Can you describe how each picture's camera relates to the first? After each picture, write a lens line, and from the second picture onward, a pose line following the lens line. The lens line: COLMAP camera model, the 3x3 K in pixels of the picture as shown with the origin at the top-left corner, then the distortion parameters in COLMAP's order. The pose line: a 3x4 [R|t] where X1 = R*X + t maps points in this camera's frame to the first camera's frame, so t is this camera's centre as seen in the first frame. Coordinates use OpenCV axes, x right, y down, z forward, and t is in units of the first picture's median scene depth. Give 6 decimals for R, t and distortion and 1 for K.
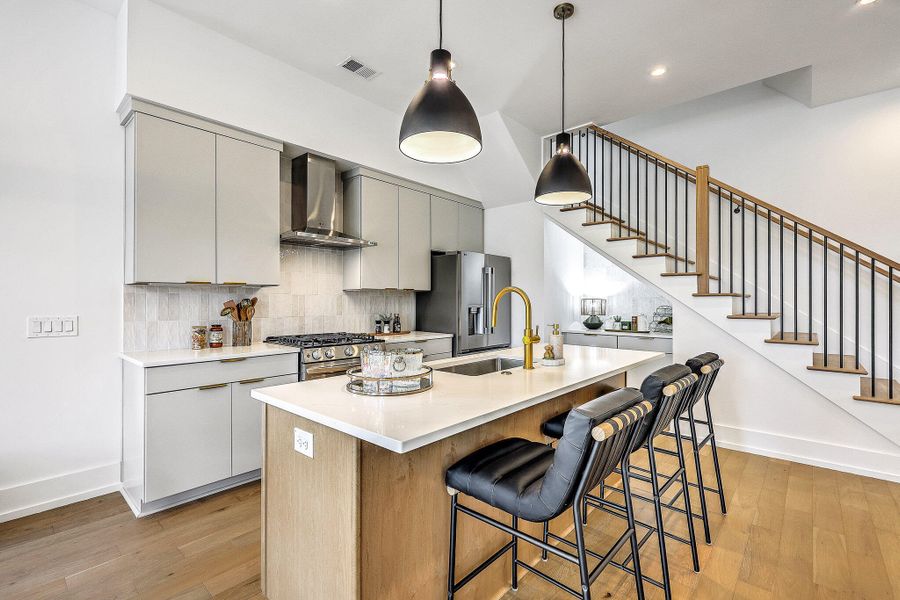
lens RADIAL K [[402.0, 0, 450.0], [0, 402.0, 300.0], [0, 0, 1]] dist [-0.001214, 0.000235]
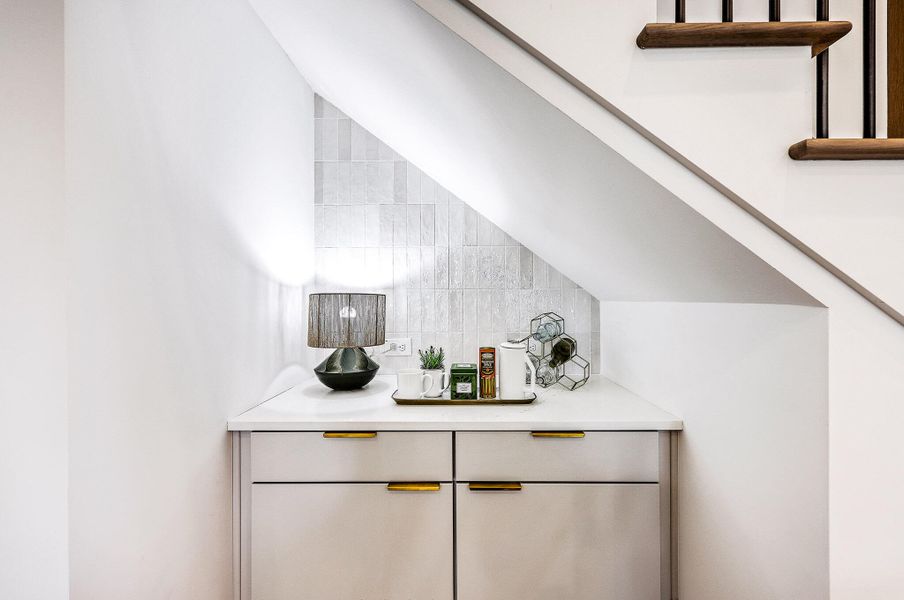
lens RADIAL K [[371.5, 0, 474.4], [0, 371.5, 300.0], [0, 0, 1]] dist [-0.000846, 0.000238]
pose [[0.744719, -0.000757, 0.667378, 0.307963], [0.000779, 1.000000, 0.000265, 0.003580], [-0.667378, 0.000323, 0.744719, 0.939906]]
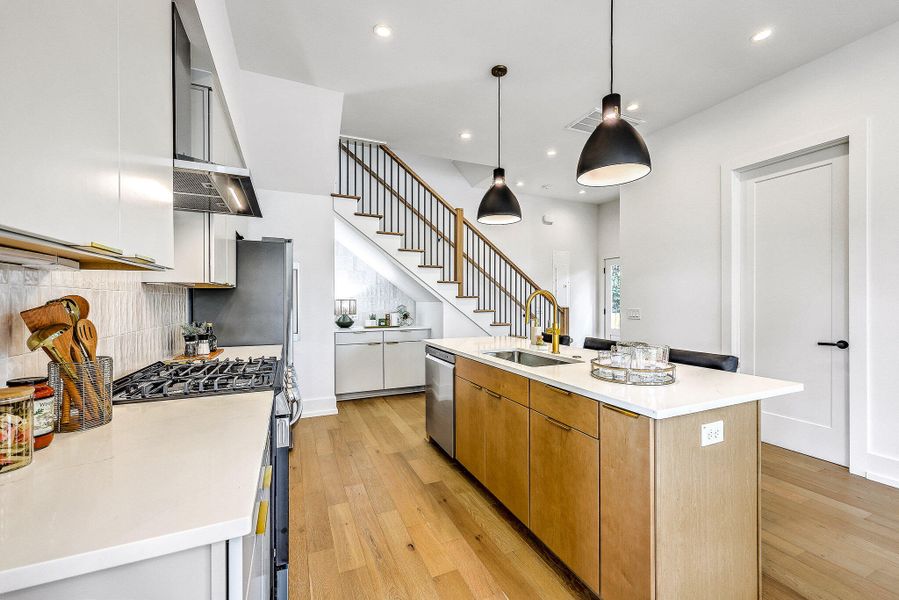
lens RADIAL K [[369.5, 0, 471.8], [0, 369.5, 300.0], [0, 0, 1]] dist [-0.000846, 0.000238]
pose [[0.368684, 0.003979, 0.929546, -0.559926], [-0.005261, 0.999984, -0.002194, -0.000292], [-0.929540, -0.004082, 0.368699, 0.427865]]
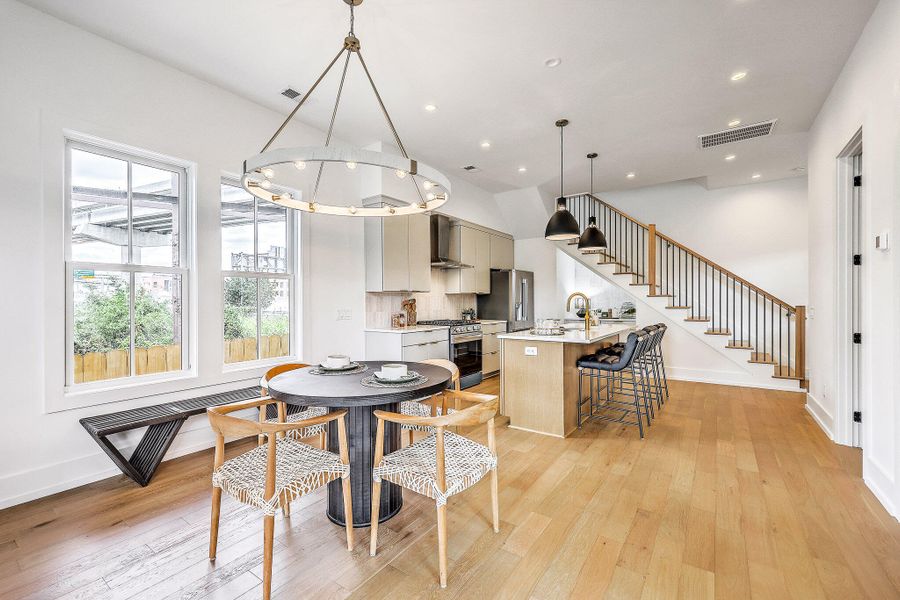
lens RADIAL K [[407.5, 0, 435.9], [0, 407.5, 299.6], [0, 0, 1]] dist [0.000145, 0.000053]
pose [[0.994273, -0.005860, 0.106705, -0.483176], [0.005508, 0.999978, 0.003588, -0.006831], [-0.106724, -0.002979, 0.994284, -0.649361]]
